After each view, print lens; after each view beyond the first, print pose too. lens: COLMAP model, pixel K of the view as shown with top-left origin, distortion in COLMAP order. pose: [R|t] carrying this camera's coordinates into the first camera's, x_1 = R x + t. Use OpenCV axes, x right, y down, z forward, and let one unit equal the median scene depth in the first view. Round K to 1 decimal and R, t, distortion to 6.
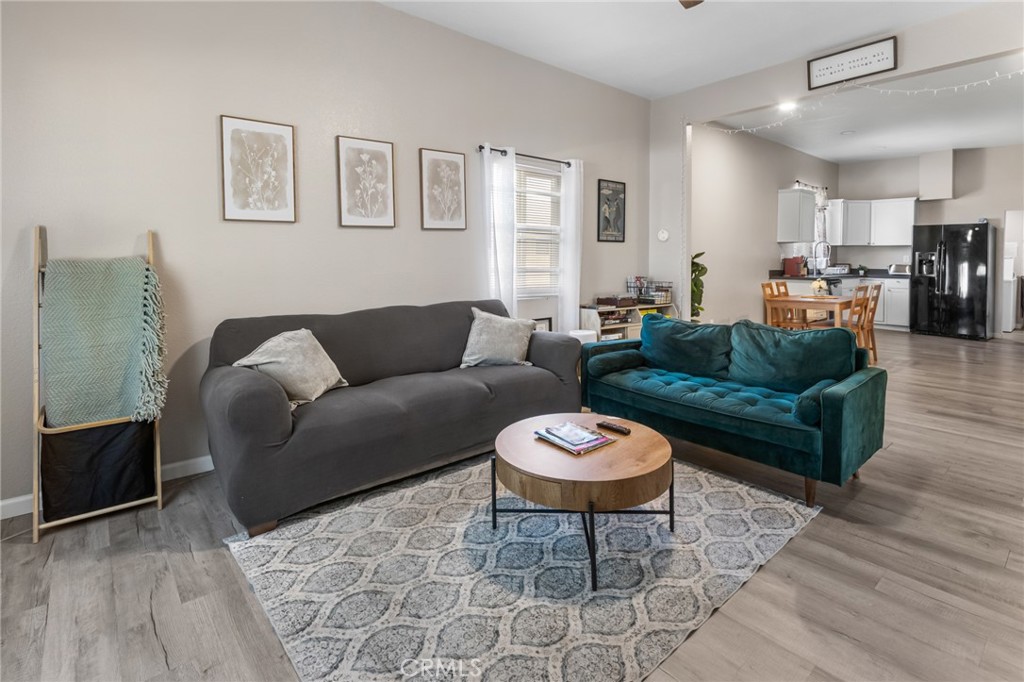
lens RADIAL K [[508.4, 0, 510.7], [0, 508.4, 336.1], [0, 0, 1]] dist [-0.001406, -0.000659]
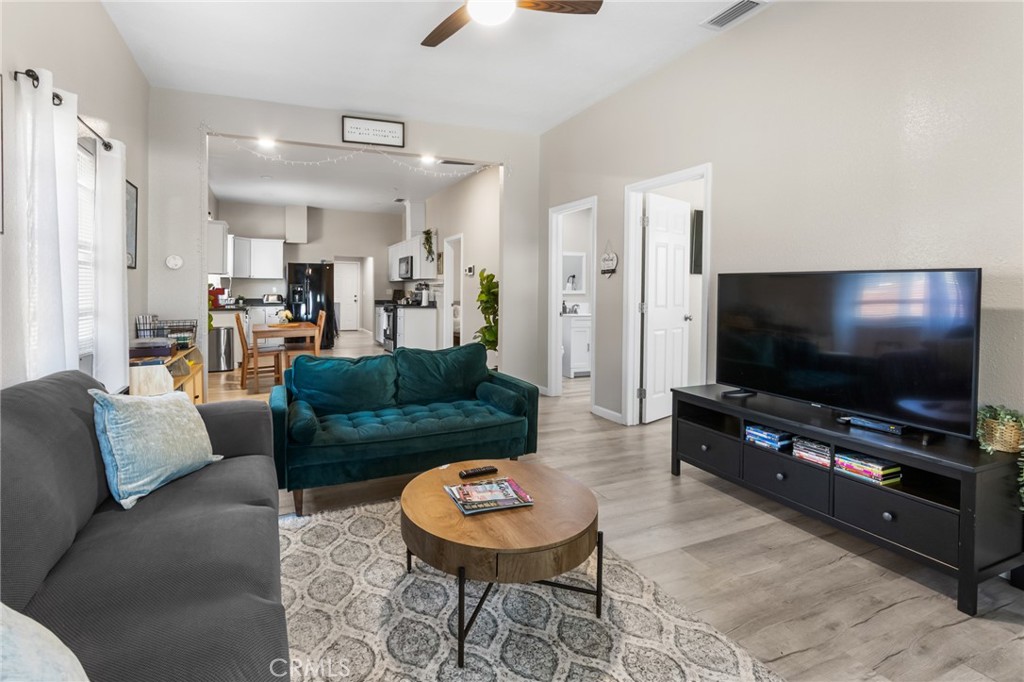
lens RADIAL K [[467.9, 0, 512.0], [0, 467.9, 341.0], [0, 0, 1]] dist [-0.000684, -0.000010]
pose [[0.284176, -0.107785, 0.952694, -0.257684], [0.146251, 0.986906, 0.068031, -0.048084], [-0.947552, 0.120000, 0.296219, 0.295256]]
